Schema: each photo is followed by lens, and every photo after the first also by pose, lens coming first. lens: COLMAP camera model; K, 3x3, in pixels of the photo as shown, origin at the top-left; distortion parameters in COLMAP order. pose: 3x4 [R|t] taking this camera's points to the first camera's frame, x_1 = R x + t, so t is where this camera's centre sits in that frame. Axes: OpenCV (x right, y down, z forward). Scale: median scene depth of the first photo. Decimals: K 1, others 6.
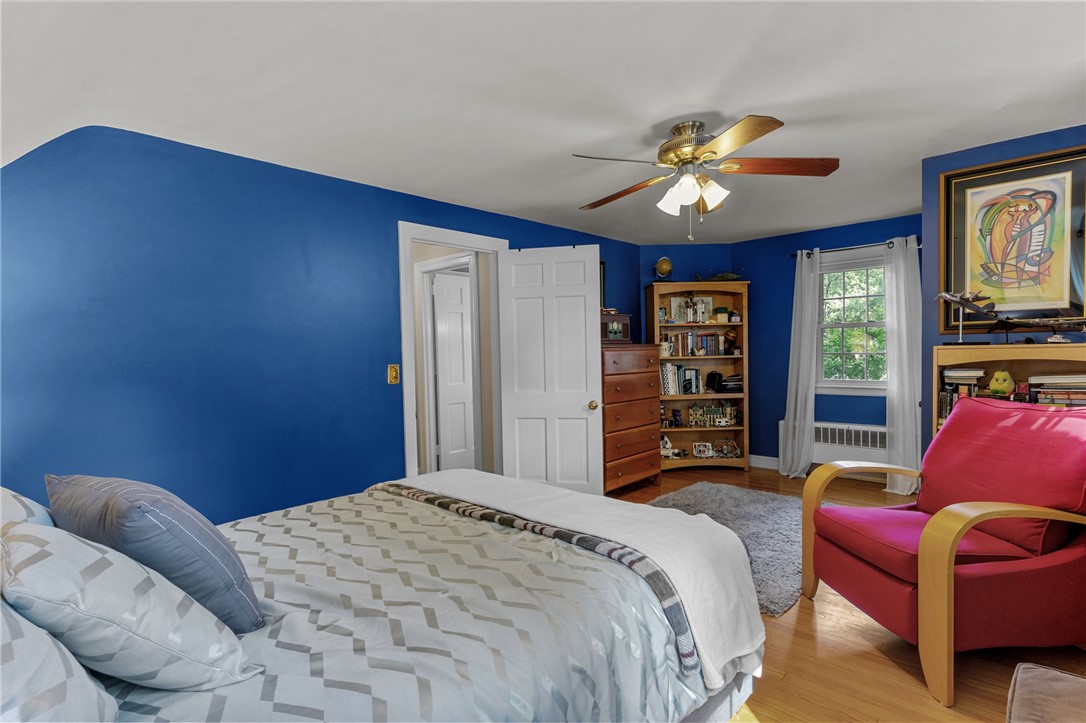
lens RADIAL K [[532.3, 0, 543.0], [0, 532.3, 361.5], [0, 0, 1]] dist [-0.001881, -0.000227]
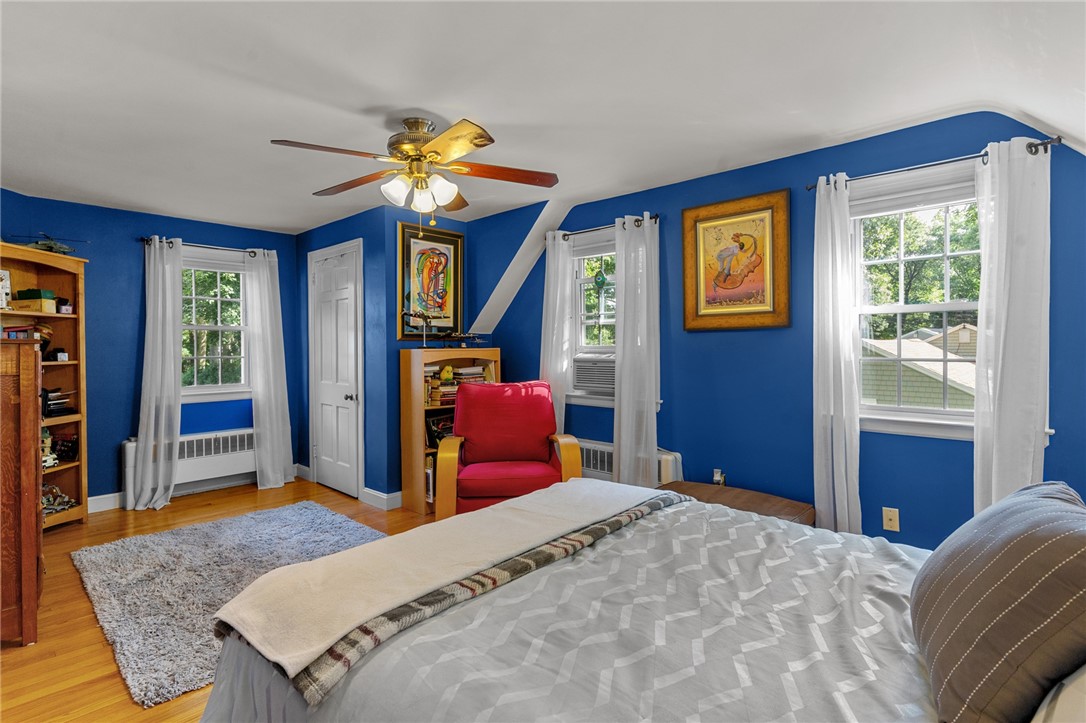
lens RADIAL K [[538.8, 0, 533.5], [0, 538.8, 345.0], [0, 0, 1]] dist [-0.000253, -0.000041]
pose [[-0.004256, 0.022700, 0.999733, -0.501229], [0.026454, 0.999395, -0.022580, -0.000591], [-0.999641, 0.026351, -0.004854, 0.556392]]
